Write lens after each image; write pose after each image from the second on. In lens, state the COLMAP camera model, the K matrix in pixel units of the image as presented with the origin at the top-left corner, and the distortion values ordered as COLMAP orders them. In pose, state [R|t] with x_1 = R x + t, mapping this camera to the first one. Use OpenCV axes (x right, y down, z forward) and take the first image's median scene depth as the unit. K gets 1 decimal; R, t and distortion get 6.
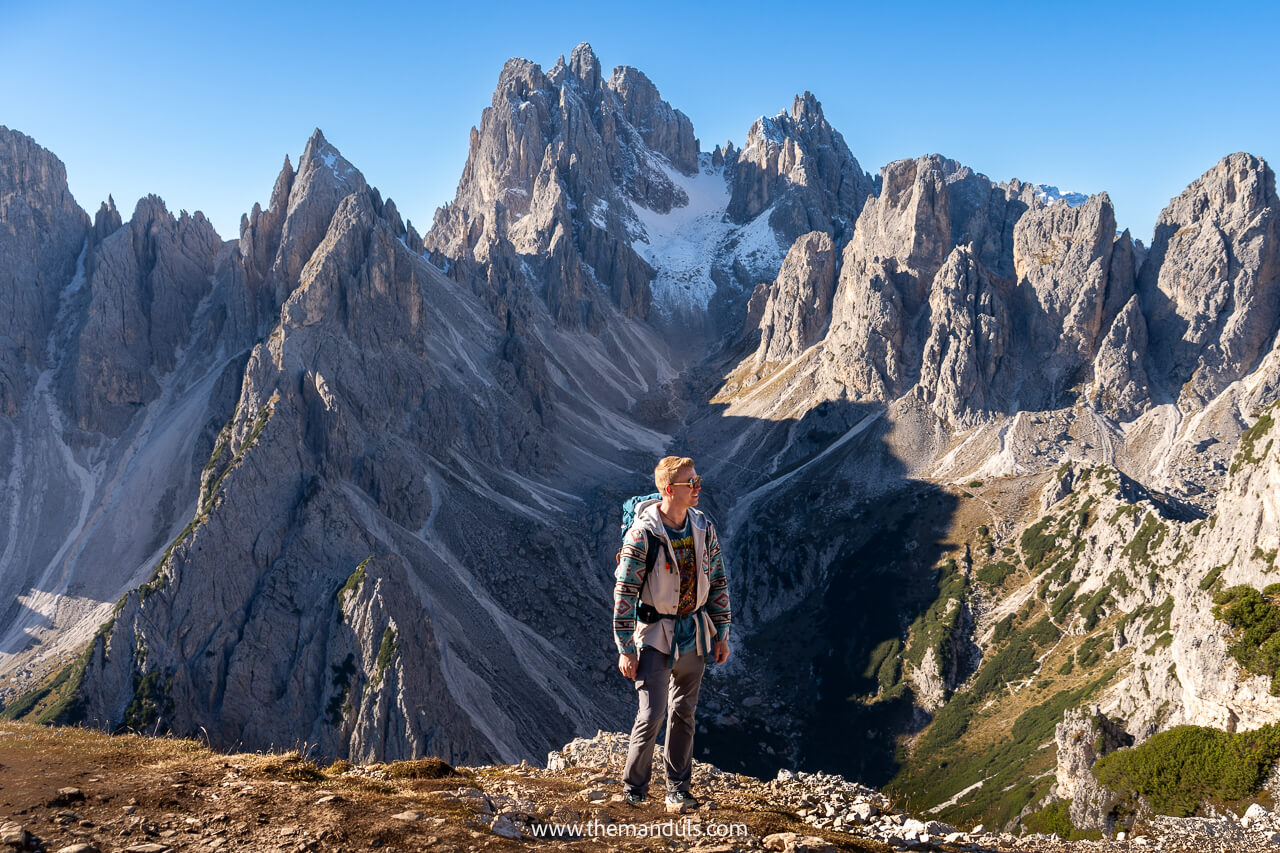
lens RADIAL K [[1385.0, 0, 640.0], [0, 1385.0, 426.5], [0, 0, 1]] dist [0.023870, 0.040996]
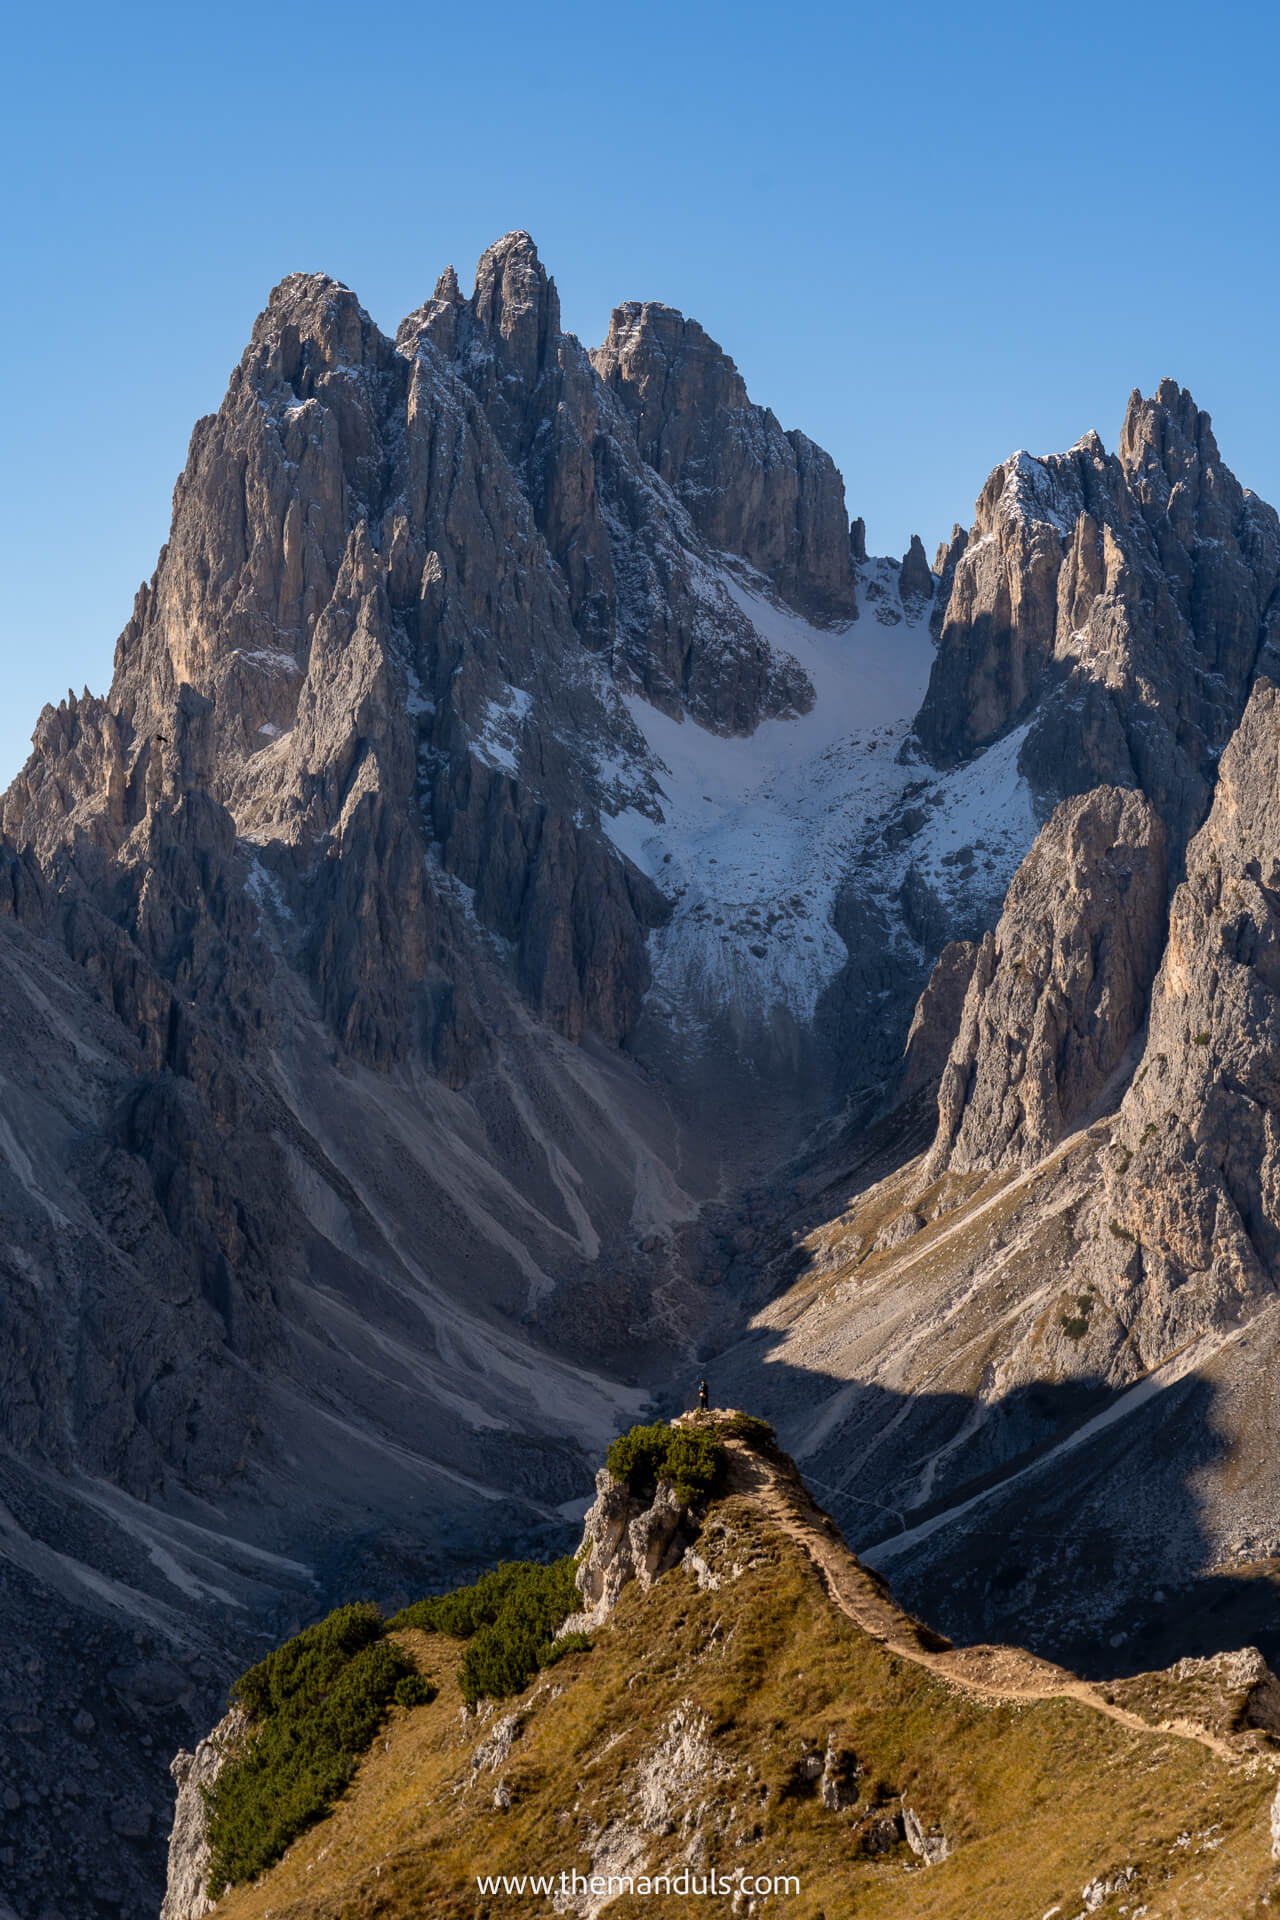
lens RADIAL K [[4220.2, 0, 702.8], [0, 4220.2, 994.9], [0, 0, 1]] dist [0.040644, 0.077570]
pose [[0.998892, 0.017671, -0.043622, 0.080014], [-0.021762, 0.995224, -0.095160, 0.008338], [0.041732, 0.096004, 0.994506, -0.009200]]
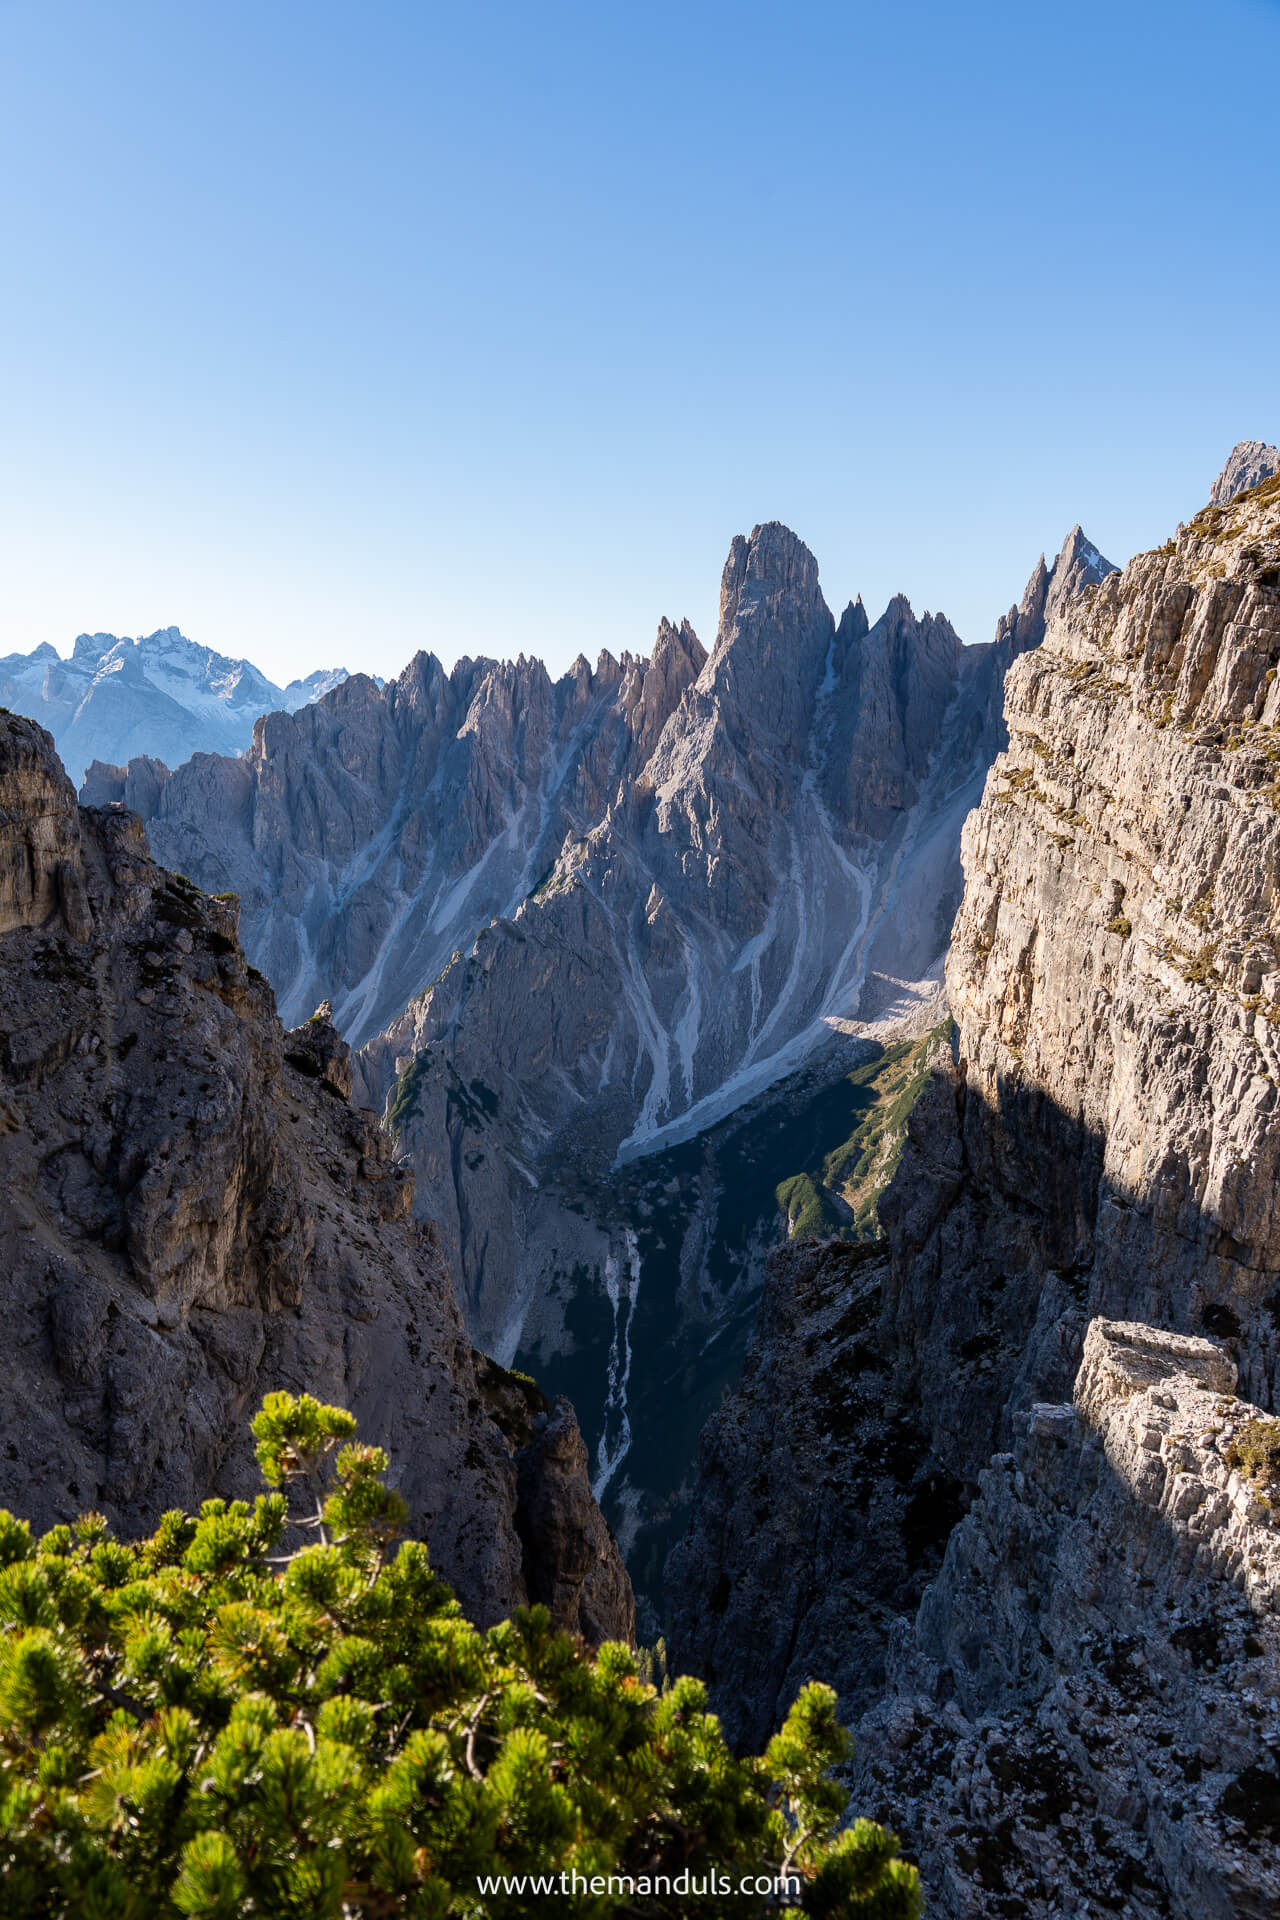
lens RADIAL K [[1799.3, 0, 640.0], [0, 1799.3, 960.0], [0, 0, 1]] dist [-0.000194, -0.003458]
pose [[0.952750, 0.080233, -0.292967, -0.137042], [-0.071943, 0.996647, 0.038980, 0.046713], [0.295113, -0.016061, 0.955327, -0.227288]]
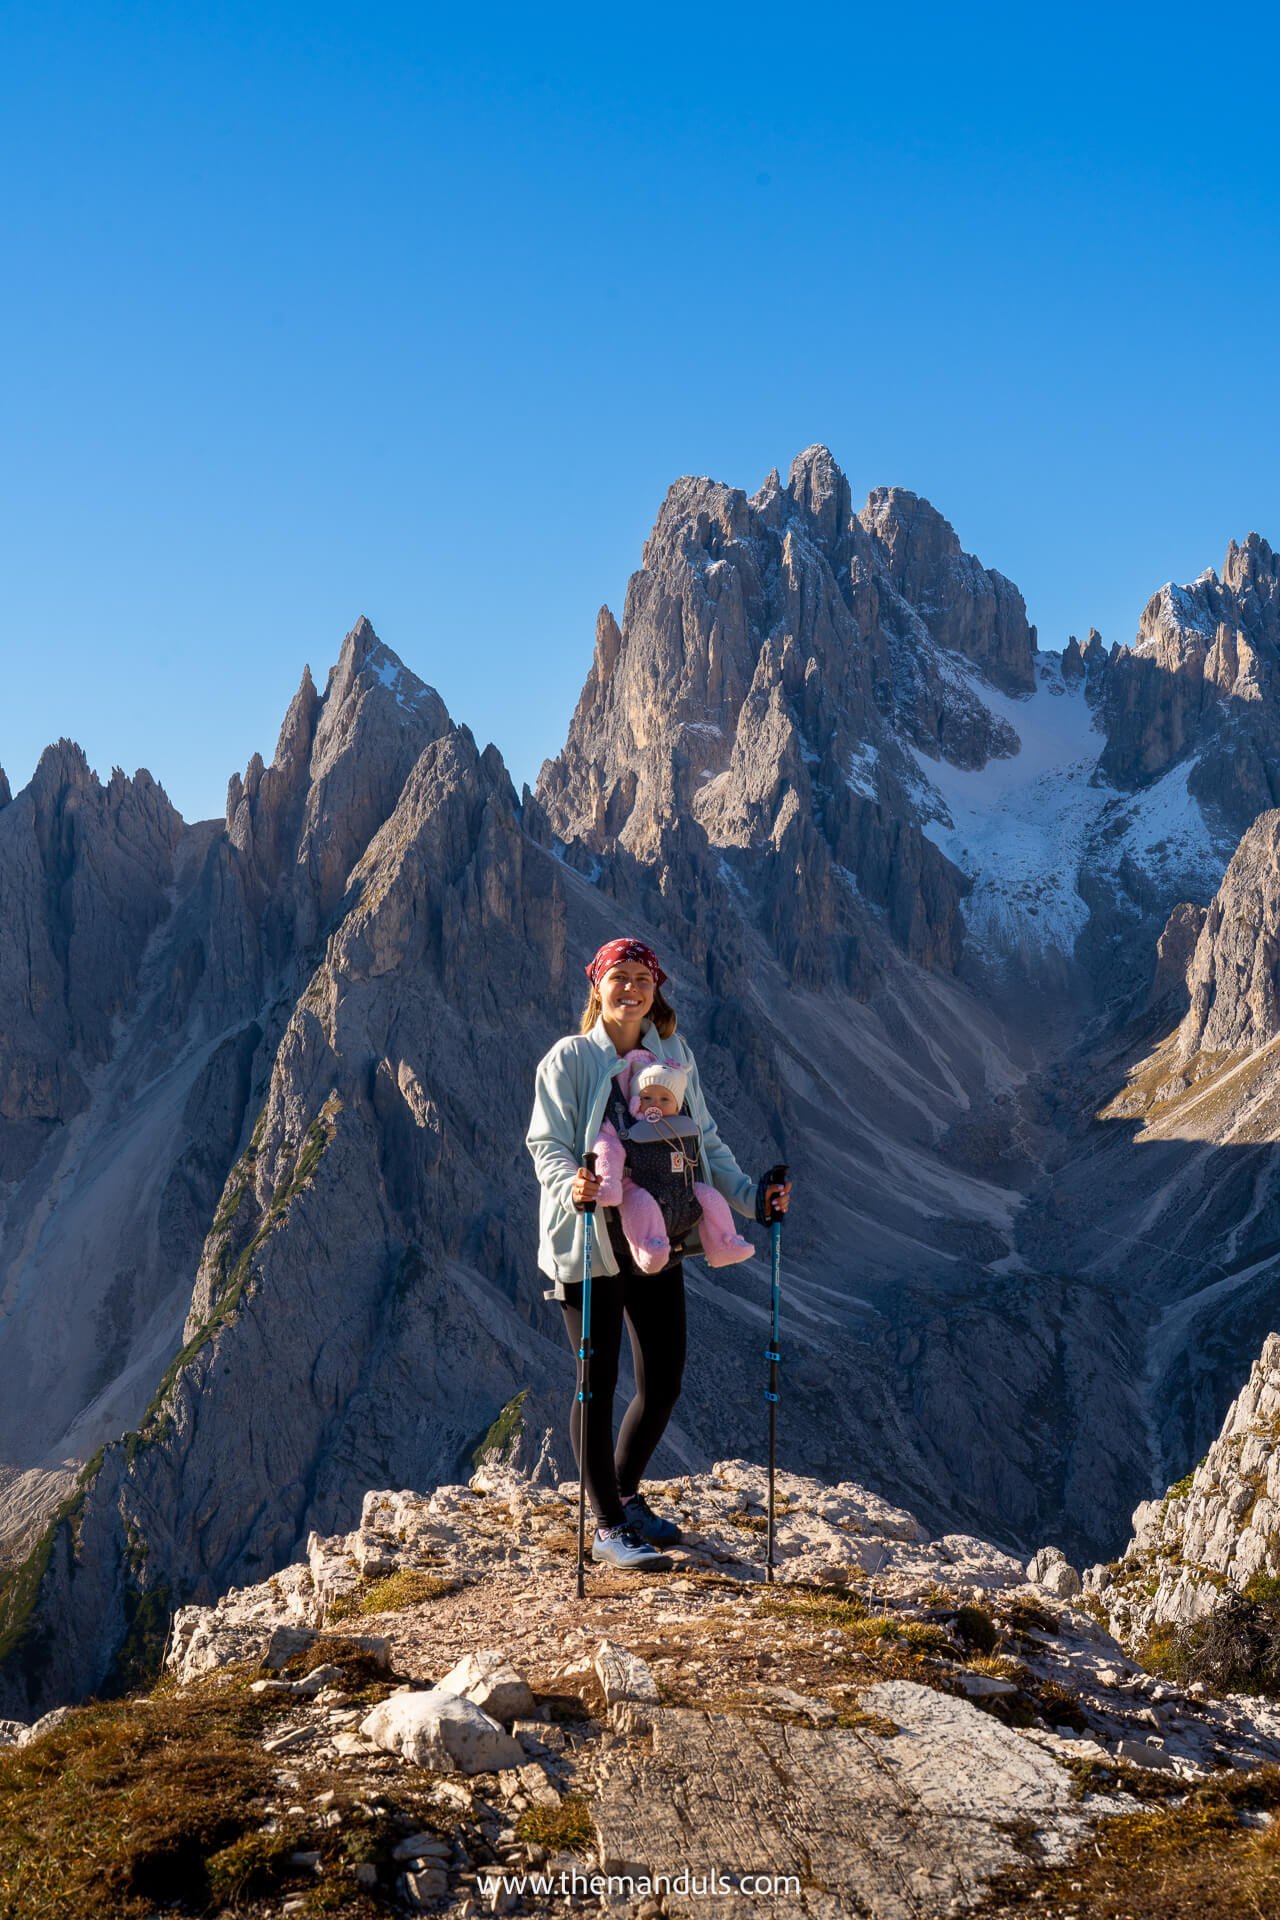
lens RADIAL K [[2876.9, 0, 637.5], [0, 2876.9, 983.8], [0, 0, 1]] dist [0.039266, 0.048541]
pose [[0.997570, 0.003004, -0.069613, -0.047238], [-0.008397, 0.996971, -0.077322, 0.013833], [0.069170, 0.077718, 0.994573, -0.097753]]
